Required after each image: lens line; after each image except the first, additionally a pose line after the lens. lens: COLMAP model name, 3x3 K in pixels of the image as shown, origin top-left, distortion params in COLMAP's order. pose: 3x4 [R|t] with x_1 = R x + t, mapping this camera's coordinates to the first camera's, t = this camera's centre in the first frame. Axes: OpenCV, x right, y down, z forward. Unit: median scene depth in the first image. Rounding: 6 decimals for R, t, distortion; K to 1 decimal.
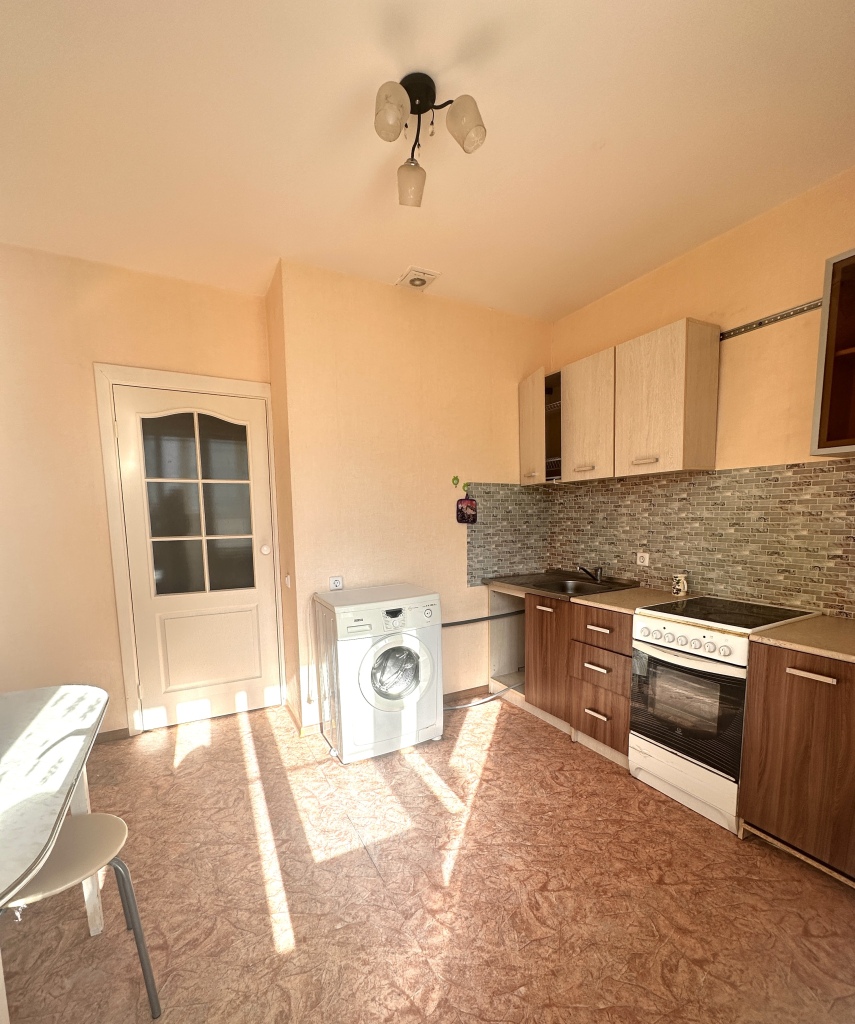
lens RADIAL K [[455.7, 0, 429.2], [0, 455.7, 569.9], [0, 0, 1]] dist [-0.009438, 0.000008]
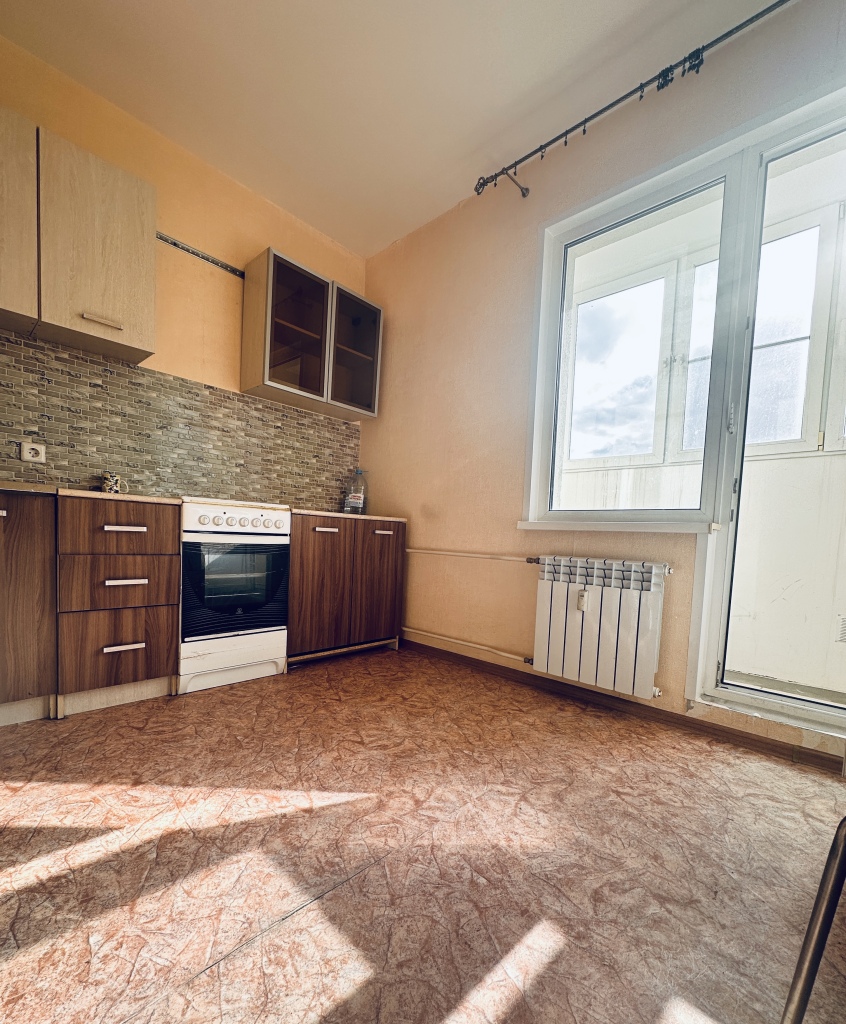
lens RADIAL K [[450.8, 0, 421.7], [0, 450.8, 563.5], [0, 0, 1]] dist [-0.006427, 0.001524]
pose [[-0.316548, -0.056595, 0.946887, -0.582580], [0.070823, 0.994022, 0.083089, 0.193250], [-0.945929, 0.093363, -0.310648, 0.937357]]
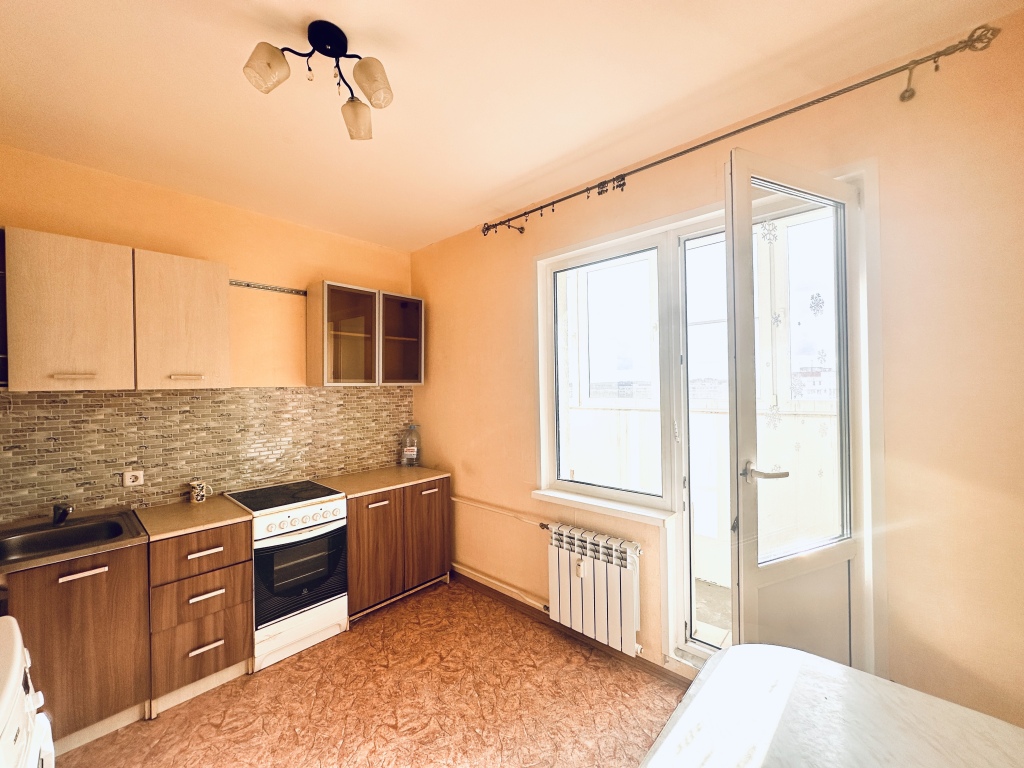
lens RADIAL K [[407.8, 0, 510.5], [0, 407.8, 386.0], [0, 0, 1]] dist [-0.004491, 0.000631]
pose [[-0.328795, 0.021160, 0.944164, -0.770868], [0.129794, 0.991275, 0.022984, -0.180674], [-0.935440, 0.130104, -0.328672, 0.775318]]
